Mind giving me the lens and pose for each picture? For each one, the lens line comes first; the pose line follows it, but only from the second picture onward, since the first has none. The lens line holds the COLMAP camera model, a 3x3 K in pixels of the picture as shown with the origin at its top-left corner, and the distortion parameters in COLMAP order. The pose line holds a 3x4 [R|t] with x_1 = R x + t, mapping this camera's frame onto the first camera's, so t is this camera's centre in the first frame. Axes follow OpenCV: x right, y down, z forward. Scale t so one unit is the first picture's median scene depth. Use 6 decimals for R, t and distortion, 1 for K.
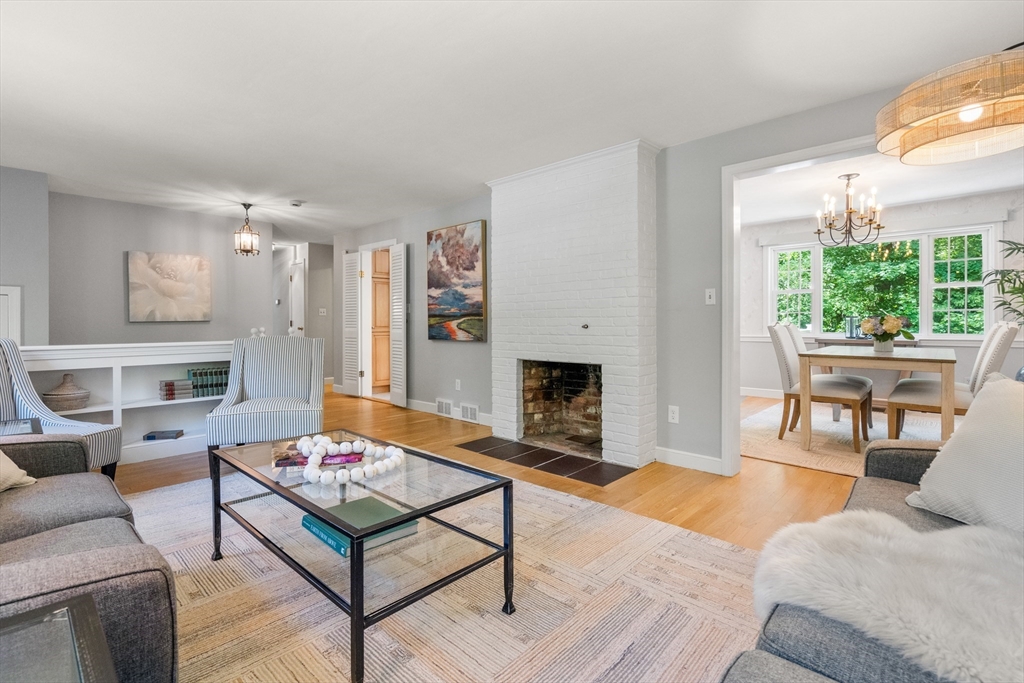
lens RADIAL K [[470.8, 0, 513.0], [0, 470.8, 324.8], [0, 0, 1]] dist [-0.004933, 0.001315]
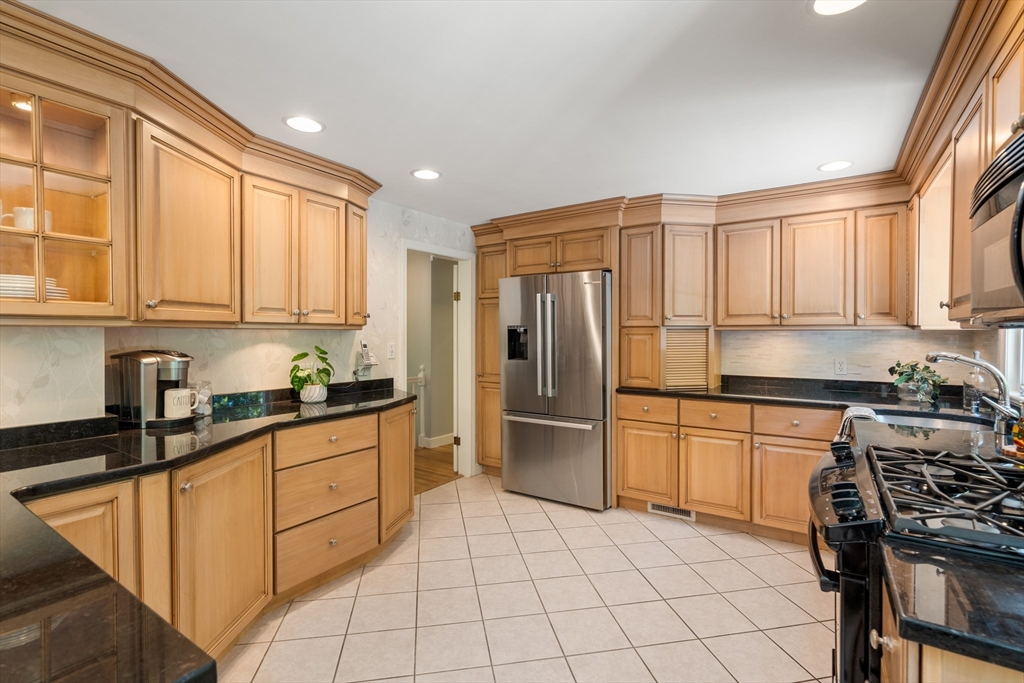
lens RADIAL K [[470.8, 0, 515.8], [0, 470.8, 339.5], [0, 0, 1]] dist [-0.004933, 0.001315]
pose [[0.161802, 0.015277, -0.986705, 0.500894], [-0.009798, 0.999856, 0.013874, -0.075199], [0.986775, 0.007423, 0.161928, 1.311844]]
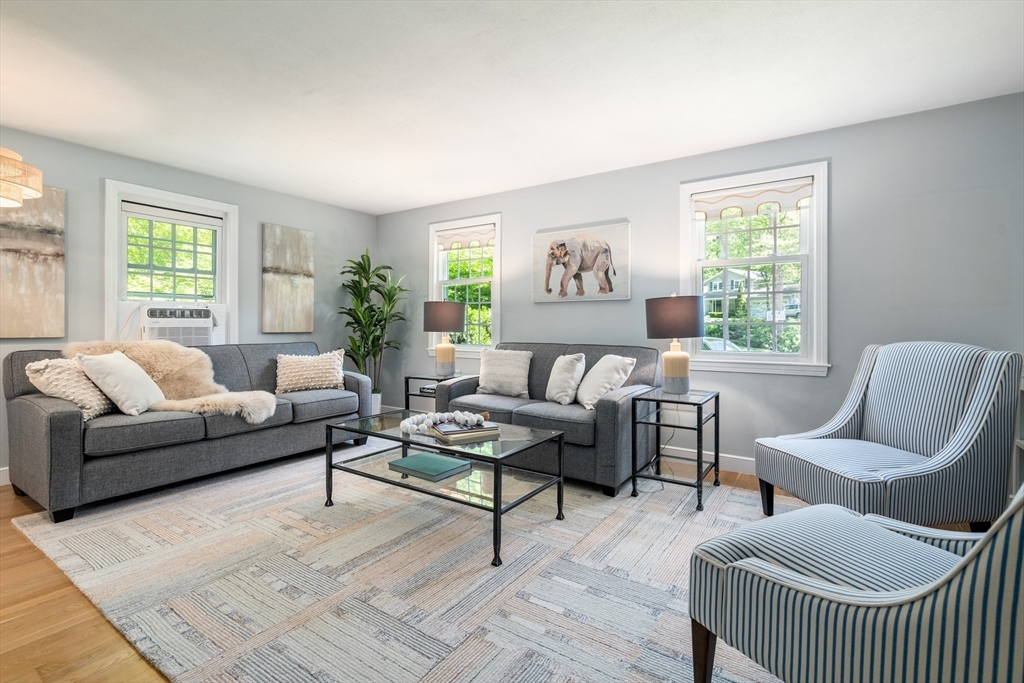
lens RADIAL K [[470.8, 0, 515.5], [0, 470.8, 329.9], [0, 0, 1]] dist [-0.004933, 0.001315]
pose [[-0.987838, 0.001039, -0.155483, -0.139236], [-0.001715, 0.999844, 0.017579, -0.009531], [0.155477, 0.017632, -0.987682, 0.953597]]
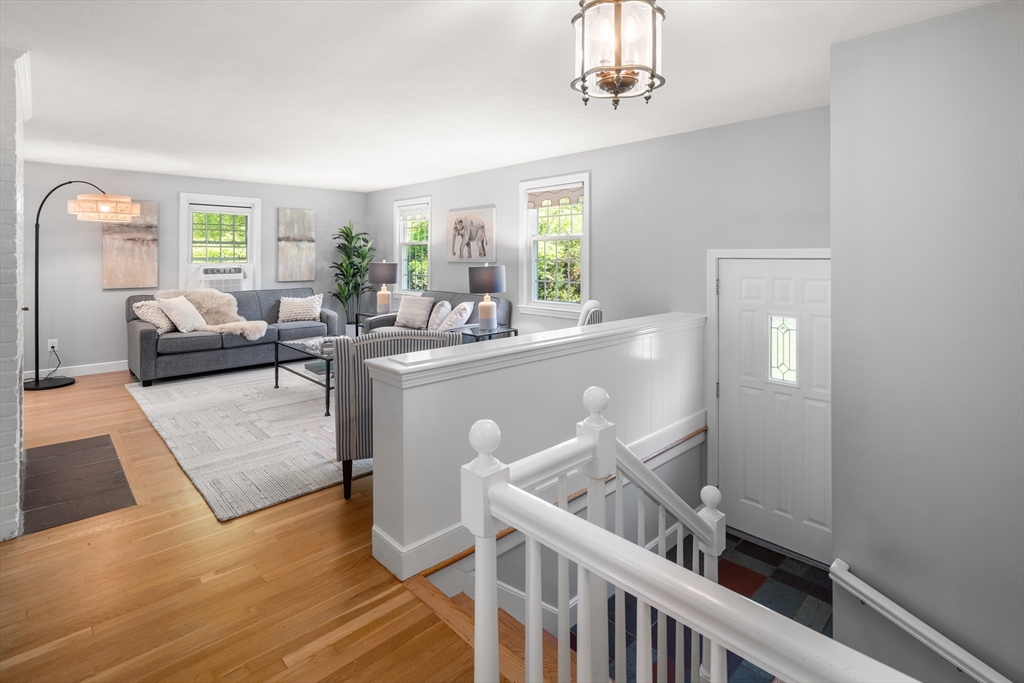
lens RADIAL K [[498.3, 0, 517.6], [0, 498.3, 255.9], [0, 0, 1]] dist [-0.003350, -0.001253]
pose [[-0.998556, 0.002896, 0.053647, -0.570474], [0.003320, 0.999964, 0.007826, -0.071181], [-0.053623, 0.007993, -0.998529, 1.378502]]
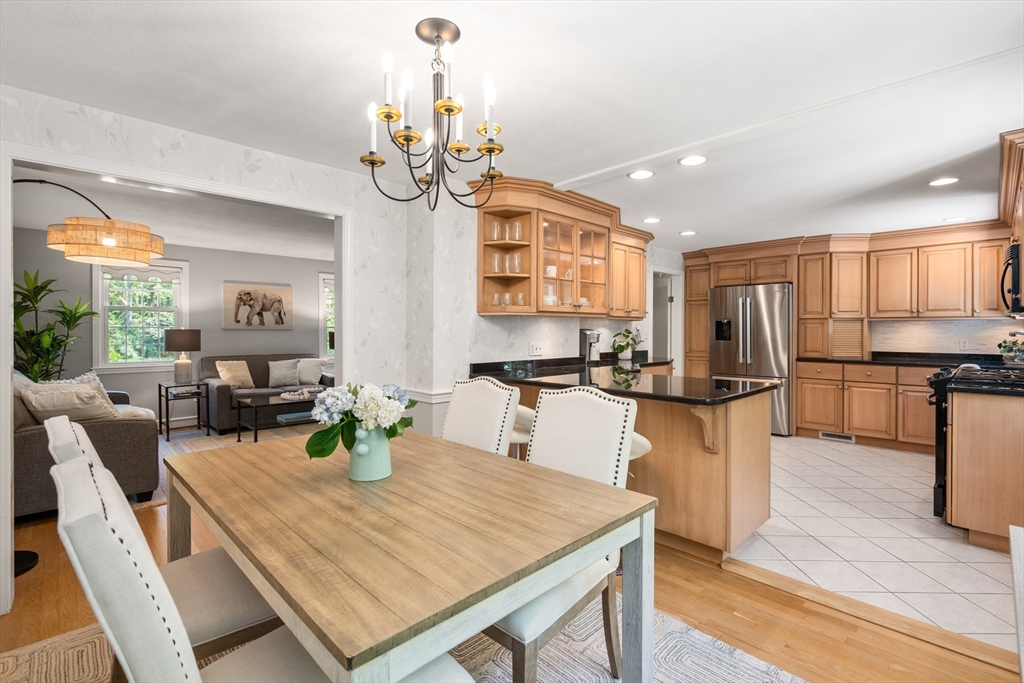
lens RADIAL K [[470.8, 0, 513.7], [0, 470.8, 333.7], [0, 0, 1]] dist [-0.004933, 0.001315]
pose [[-0.044742, 0.009915, -0.998949, 0.975718], [-0.010525, 0.999891, 0.010396, -0.054704], [0.998943, 0.010979, -0.044632, 0.948958]]
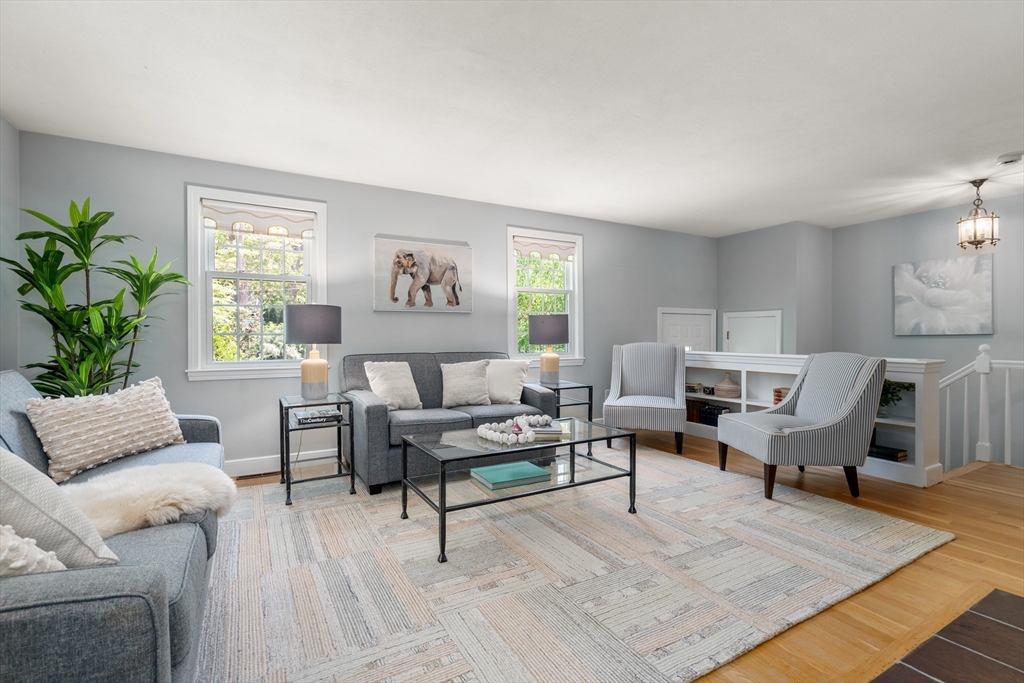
lens RADIAL K [[470.8, 0, 512.2], [0, 470.8, 339.3], [0, 0, 1]] dist [-0.004933, 0.001315]
pose [[-0.299606, 0.011046, -0.953999, 0.412432], [-0.005412, 0.999897, 0.013277, -0.007488], [0.954048, 0.009141, -0.299515, 0.554631]]
